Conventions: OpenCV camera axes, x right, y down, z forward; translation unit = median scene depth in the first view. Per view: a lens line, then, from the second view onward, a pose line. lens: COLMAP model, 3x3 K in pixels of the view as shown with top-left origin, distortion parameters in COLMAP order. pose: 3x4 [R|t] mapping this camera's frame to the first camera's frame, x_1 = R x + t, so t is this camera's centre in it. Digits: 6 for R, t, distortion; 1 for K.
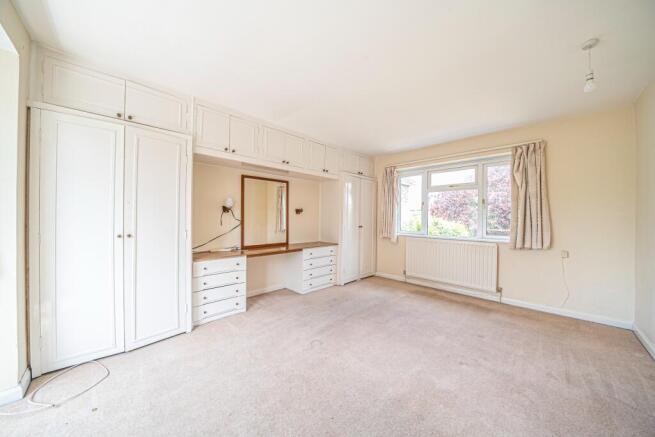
lens RADIAL K [[224.6, 0, 327.5], [0, 224.6, 218.5], [0, 0, 1]] dist [-0.026290, -0.000066]
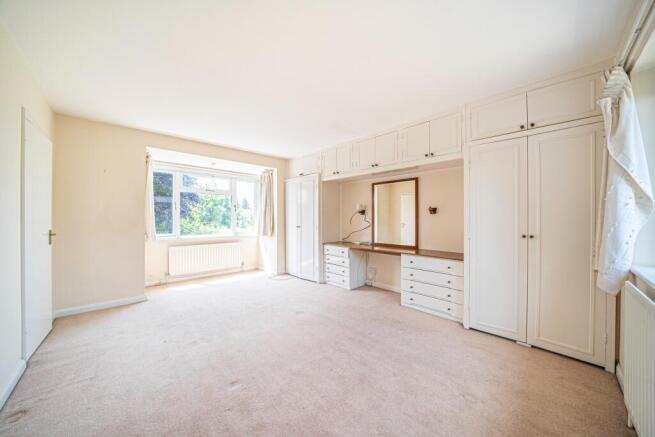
lens RADIAL K [[224.6, 0, 327.5], [0, 224.6, 218.5], [0, 0, 1]] dist [-0.026290, -0.000066]
pose [[-0.014839, -0.005326, -0.999876, 0.831670], [0.001274, 0.999985, -0.005346, 0.000630], [0.999889, -0.001353, -0.014832, 0.769327]]
